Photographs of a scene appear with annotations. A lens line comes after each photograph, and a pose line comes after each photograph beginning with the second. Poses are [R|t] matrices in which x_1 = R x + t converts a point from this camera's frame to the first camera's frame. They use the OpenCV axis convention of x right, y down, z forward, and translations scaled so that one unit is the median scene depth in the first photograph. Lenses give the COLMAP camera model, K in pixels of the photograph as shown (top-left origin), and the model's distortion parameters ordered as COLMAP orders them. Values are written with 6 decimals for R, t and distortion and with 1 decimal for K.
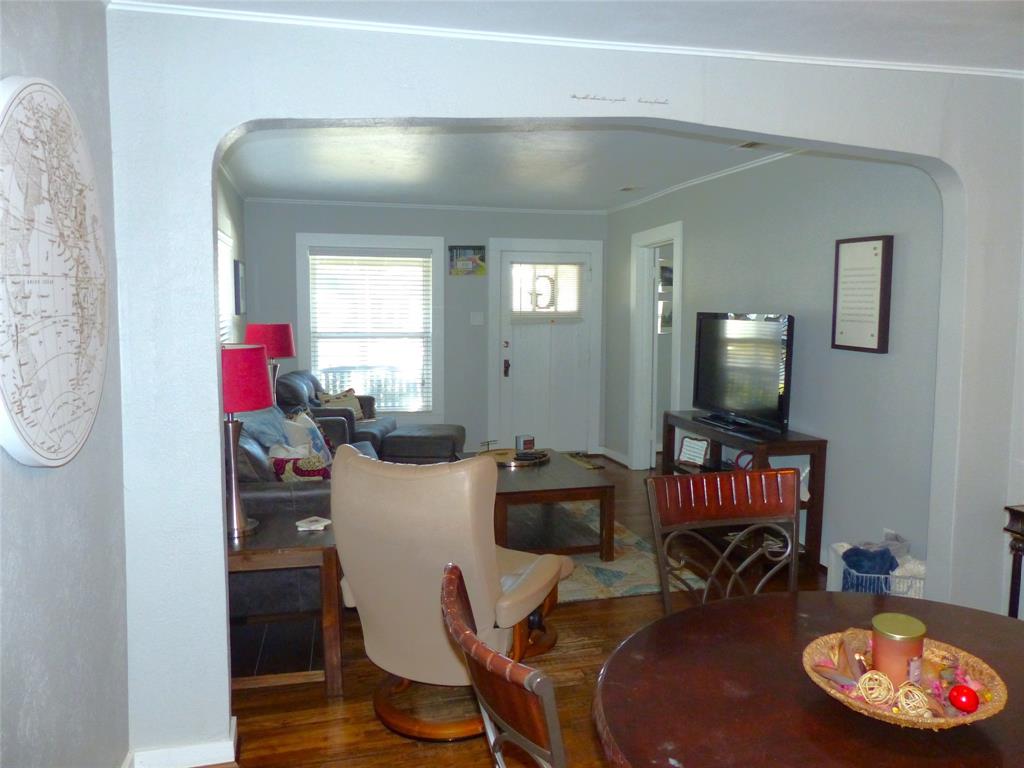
lens RADIAL K [[787.0, 0, 512.0], [0, 787.0, 384.0], [0, 0, 1]] dist [-0.005199, 0.002112]
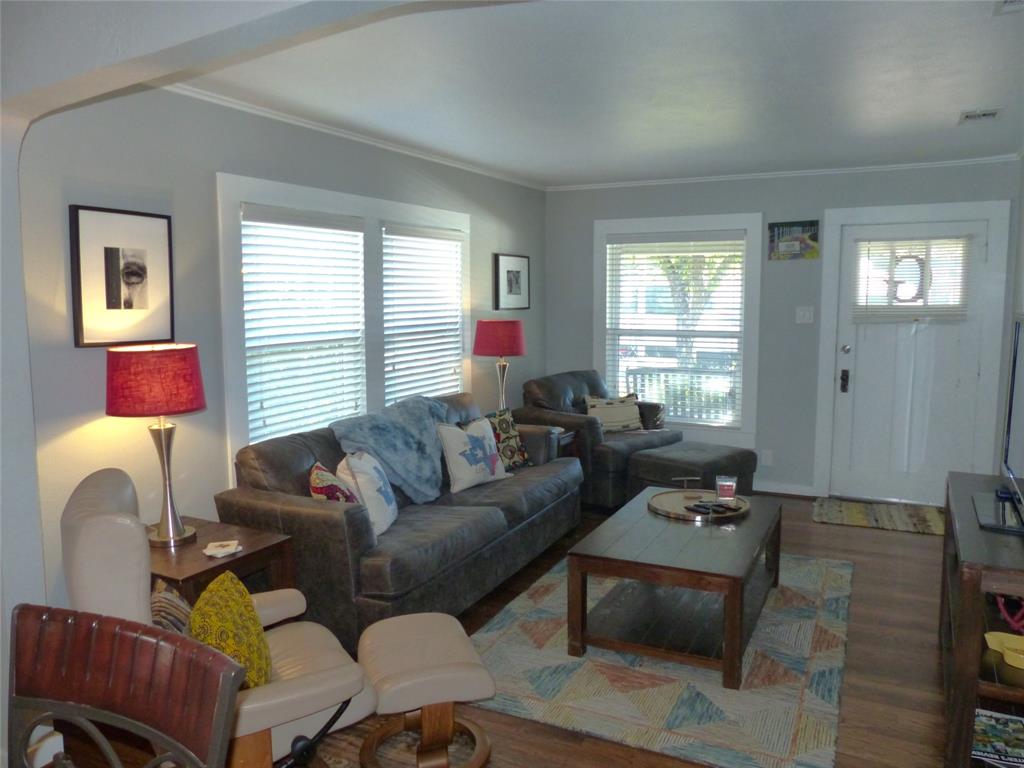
lens RADIAL K [[787.0, 0, 512.0], [0, 787.0, 384.0], [0, 0, 1]] dist [-0.005199, 0.002112]
pose [[0.767521, 0.064306, -0.637790, 0.234867], [-0.054625, 0.997898, 0.034878, -0.027052], [0.638692, 0.008069, 0.769420, 0.222603]]
